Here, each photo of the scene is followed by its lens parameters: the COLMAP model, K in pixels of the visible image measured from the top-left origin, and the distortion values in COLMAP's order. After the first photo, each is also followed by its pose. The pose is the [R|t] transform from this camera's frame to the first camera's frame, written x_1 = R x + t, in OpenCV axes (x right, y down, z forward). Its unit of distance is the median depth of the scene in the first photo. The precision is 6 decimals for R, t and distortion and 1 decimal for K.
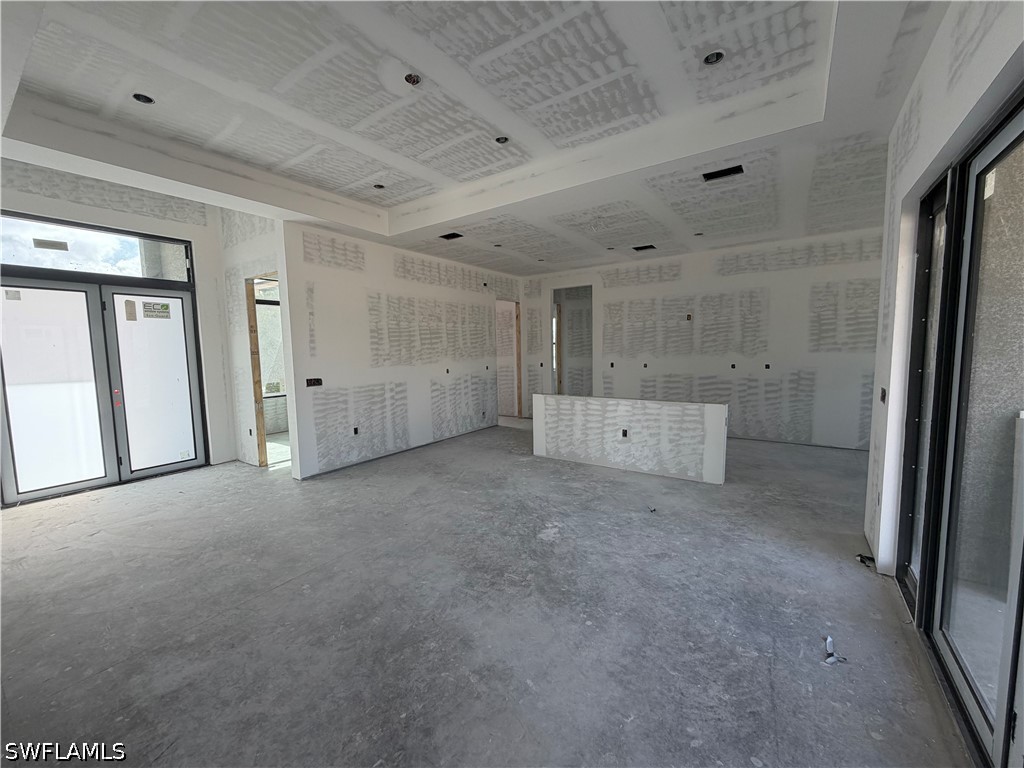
lens RADIAL K [[407.5, 0, 509.9], [0, 407.5, 383.2], [0, 0, 1]] dist [0.002579, 0.000240]
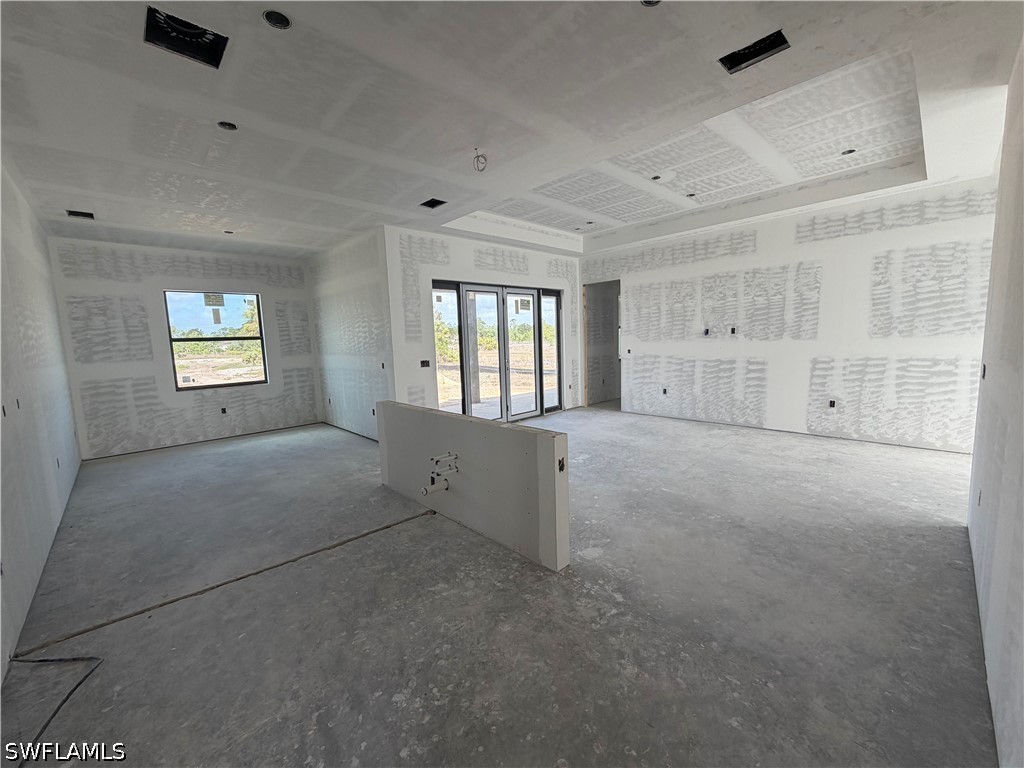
lens RADIAL K [[407.5, 0, 509.2], [0, 407.5, 385.5], [0, 0, 1]] dist [0.002579, 0.000240]
pose [[-0.977536, 0.030096, 0.208609, 0.033671], [0.072655, 0.977205, 0.199479, -0.175661], [-0.197850, 0.210154, -0.957440, 2.087091]]
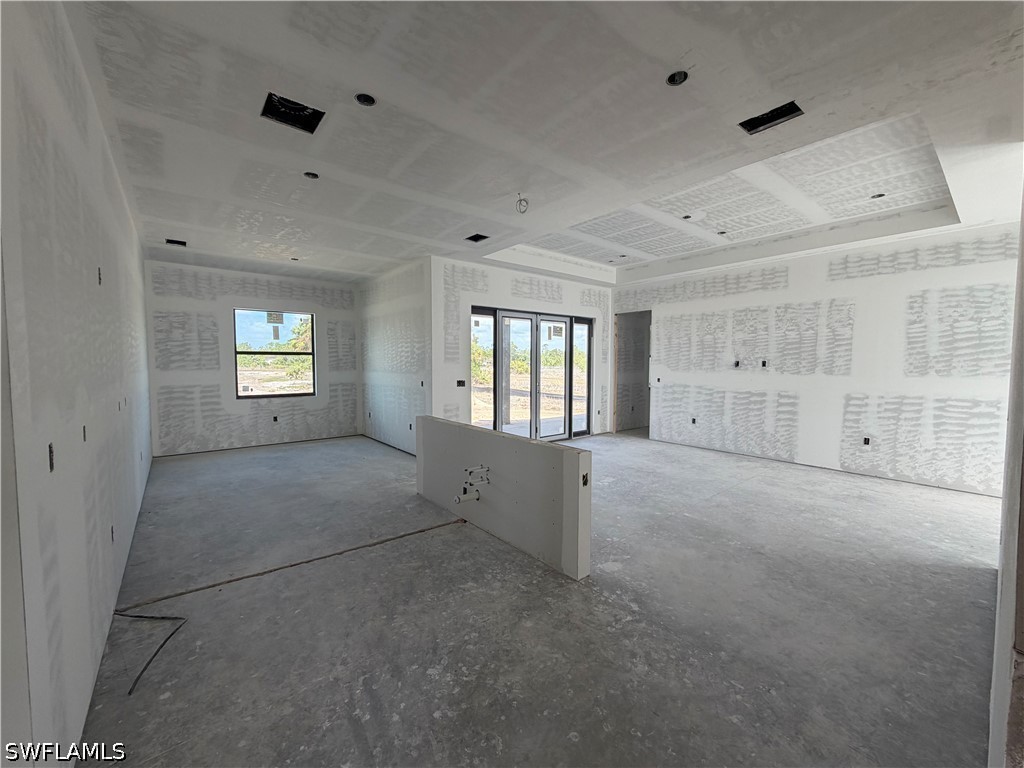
lens RADIAL K [[407.5, 0, 509.3], [0, 407.5, 385.0], [0, 0, 1]] dist [0.002579, 0.000240]
pose [[-0.960439, 0.001623, 0.278485, 0.021007], [0.041203, 0.989806, 0.136329, -0.180710], [-0.275425, 0.142410, -0.950716, 2.160539]]
